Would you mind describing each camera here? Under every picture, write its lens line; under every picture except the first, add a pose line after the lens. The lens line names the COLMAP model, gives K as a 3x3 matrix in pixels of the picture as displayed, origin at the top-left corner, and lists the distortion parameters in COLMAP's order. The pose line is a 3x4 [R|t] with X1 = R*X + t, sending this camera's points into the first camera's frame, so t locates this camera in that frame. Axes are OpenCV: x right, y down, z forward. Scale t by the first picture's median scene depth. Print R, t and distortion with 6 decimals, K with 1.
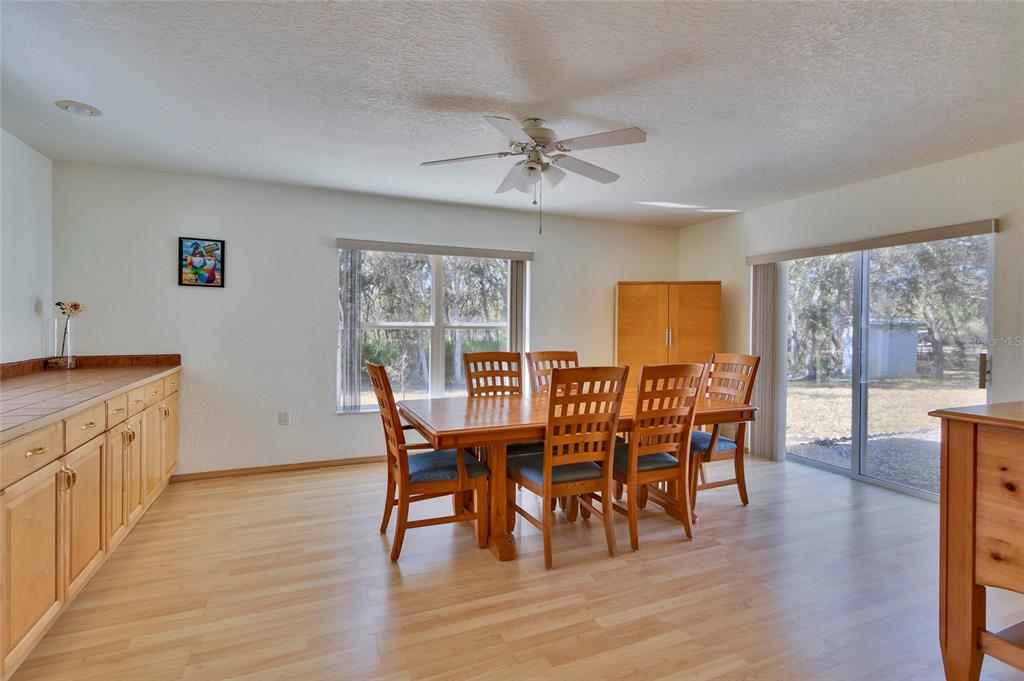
lens RADIAL K [[472.5, 0, 511.9], [0, 472.5, 325.7], [0, 0, 1]] dist [0.003448, -0.001012]
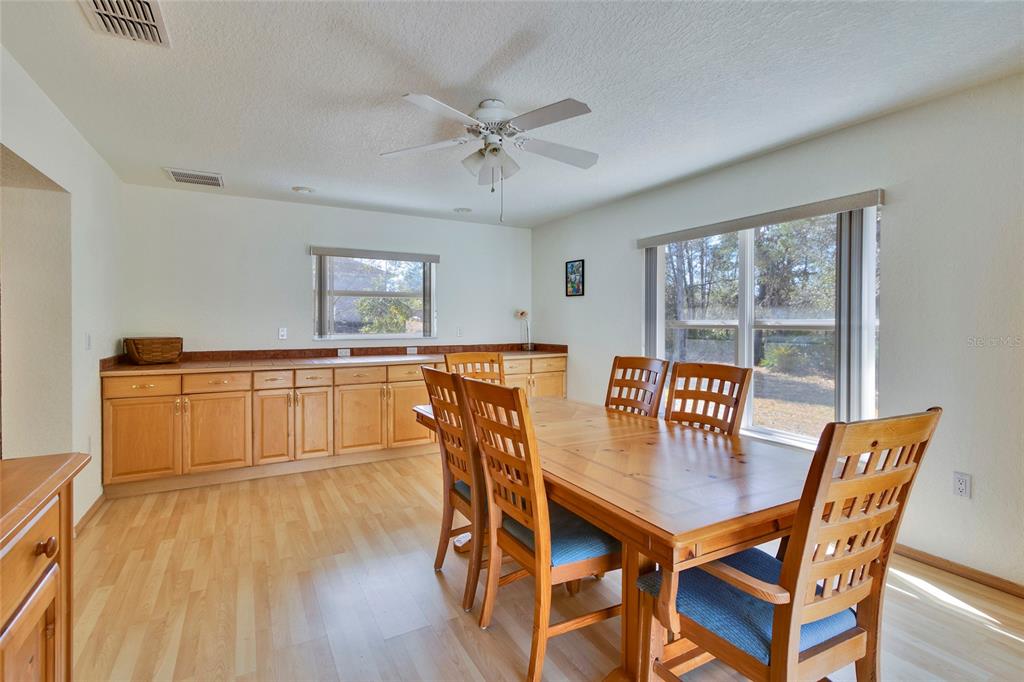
lens RADIAL K [[487.3, 0, 510.9], [0, 487.3, 321.0], [0, 0, 1]] dist [0.001386, -0.000167]
pose [[0.066145, -0.000268, -0.997810, 0.728609], [-0.003212, 0.999995, -0.000481, -0.010116], [0.997805, 0.003237, 0.066144, 0.732918]]
